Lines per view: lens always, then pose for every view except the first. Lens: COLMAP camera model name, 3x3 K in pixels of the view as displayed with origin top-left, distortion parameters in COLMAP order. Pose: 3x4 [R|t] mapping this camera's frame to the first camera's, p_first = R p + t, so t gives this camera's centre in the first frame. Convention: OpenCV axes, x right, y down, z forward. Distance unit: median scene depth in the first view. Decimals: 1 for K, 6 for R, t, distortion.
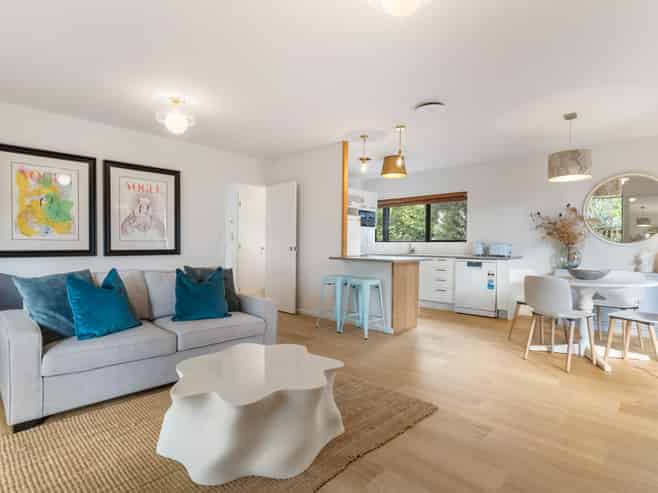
lens RADIAL K [[357.4, 0, 329.0], [0, 357.4, 246.5], [0, 0, 1]] dist [0.000954, 0.000519]
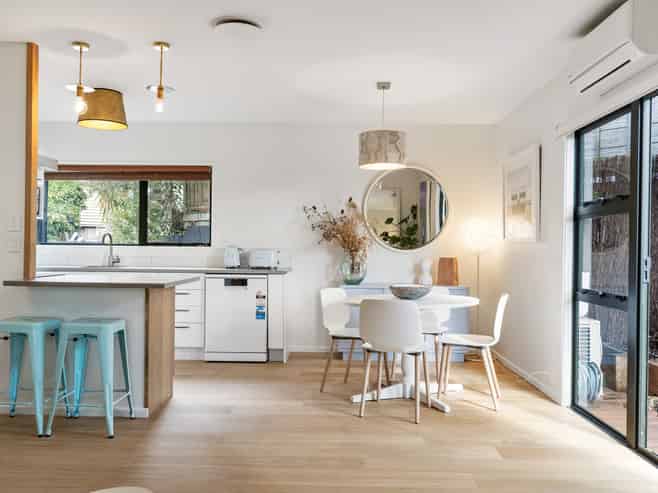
lens RADIAL K [[584.9, 0, 329.0], [0, 584.9, 246.5], [0, 0, 1]] dist [0.033939, 0.002037]
pose [[0.738850, 0.001536, 0.673869, -0.201244], [-0.002443, 0.999997, 0.000400, -0.017197], [-0.673866, -0.001942, 0.738851, 0.125582]]
